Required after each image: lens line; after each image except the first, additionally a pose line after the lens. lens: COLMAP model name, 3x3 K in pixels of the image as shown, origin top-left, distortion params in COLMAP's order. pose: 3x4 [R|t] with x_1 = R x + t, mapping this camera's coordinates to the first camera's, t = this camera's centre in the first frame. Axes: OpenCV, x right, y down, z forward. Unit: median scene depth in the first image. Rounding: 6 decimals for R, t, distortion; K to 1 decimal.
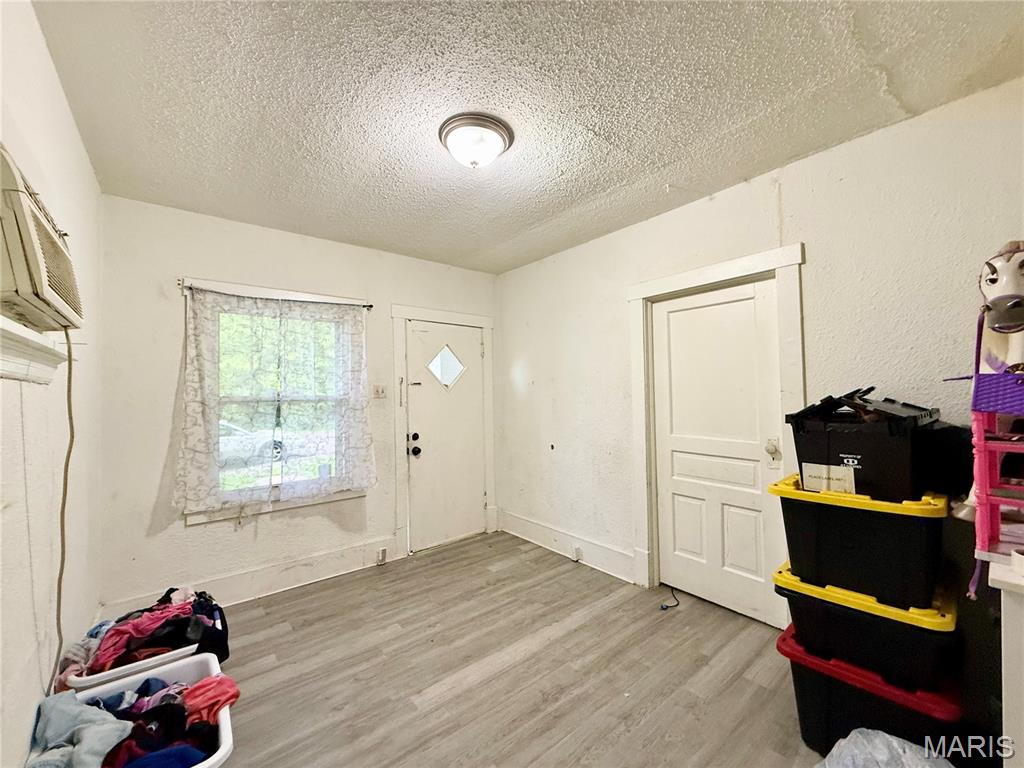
lens RADIAL K [[406.7, 0, 509.5], [0, 406.7, 383.1], [0, 0, 1]] dist [-0.000991, -0.000301]
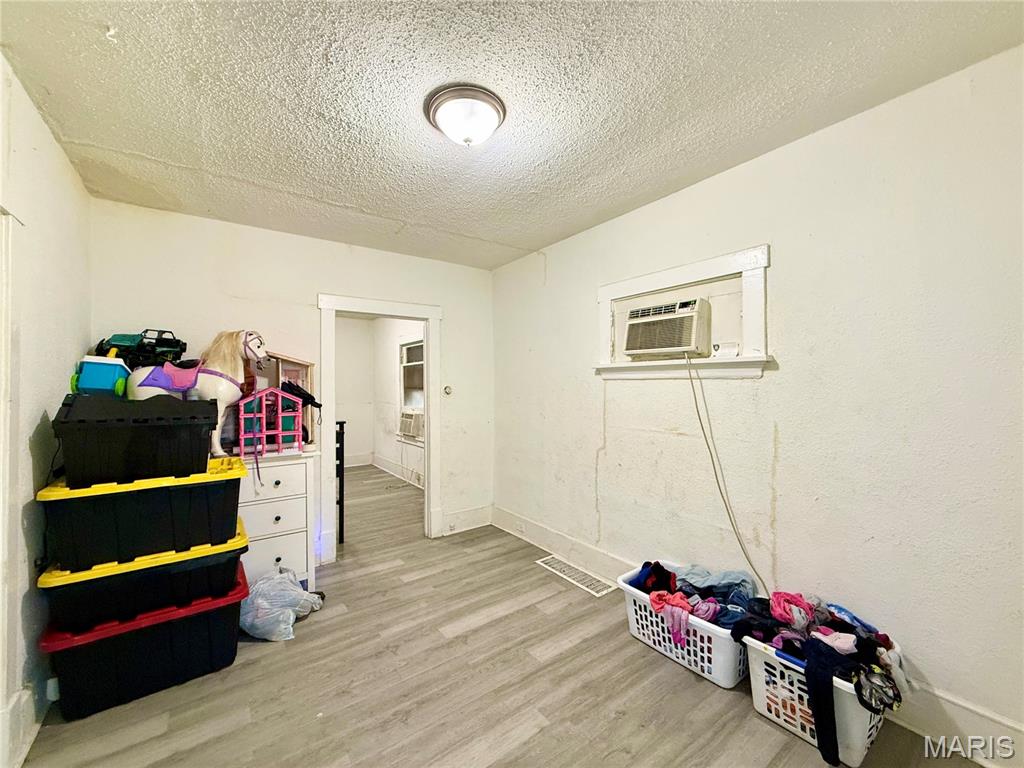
lens RADIAL K [[406.7, 0, 509.5], [0, 406.7, 383.1], [0, 0, 1]] dist [-0.000991, -0.000301]
pose [[-0.998151, 0.021482, 0.056858, -0.235106], [0.019742, 0.999325, -0.030979, 0.036246], [-0.057486, -0.029799, -0.997902, 2.058592]]
